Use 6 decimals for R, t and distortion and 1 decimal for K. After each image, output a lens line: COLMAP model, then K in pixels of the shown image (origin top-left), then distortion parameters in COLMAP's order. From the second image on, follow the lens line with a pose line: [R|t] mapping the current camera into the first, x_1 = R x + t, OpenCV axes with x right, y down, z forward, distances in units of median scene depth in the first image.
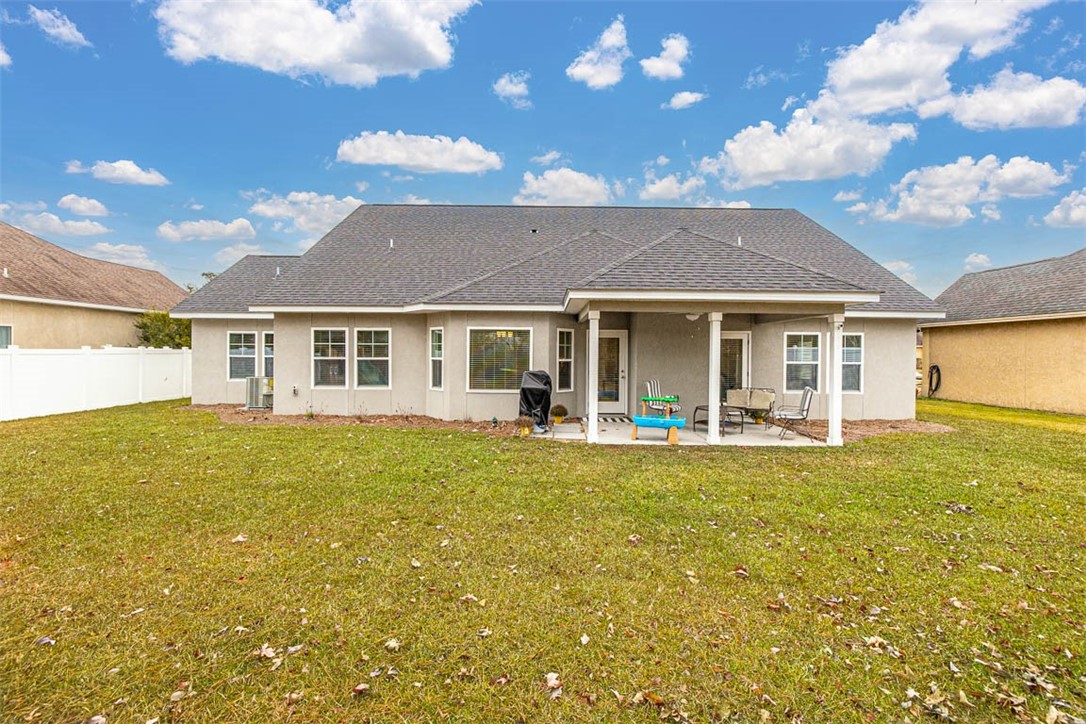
lens RADIAL K [[471.8, 0, 544.3], [0, 471.8, 360.2], [0, 0, 1]] dist [0.014885, 0.000243]
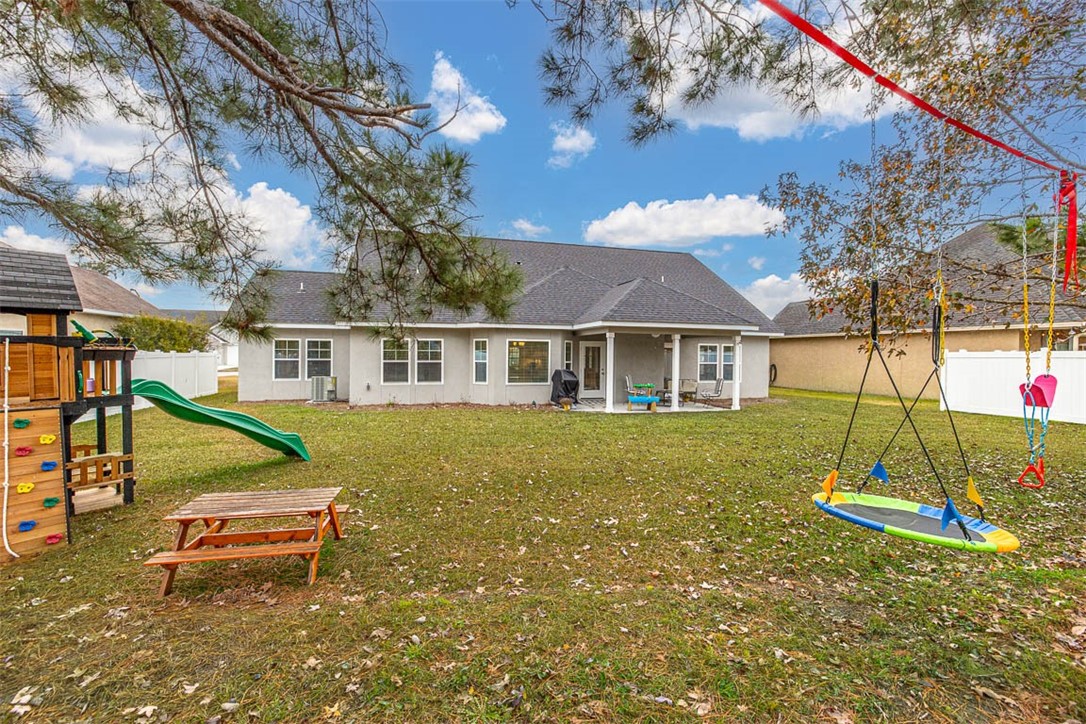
lens RADIAL K [[471.8, 0, 542.6], [0, 471.8, 363.2], [0, 0, 1]] dist [0.014885, 0.000243]
pose [[0.967563, -0.005010, 0.252582, -0.393874], [0.002820, 0.999955, 0.009033, -0.010137], [-0.252616, -0.008027, 0.967533, -0.388668]]
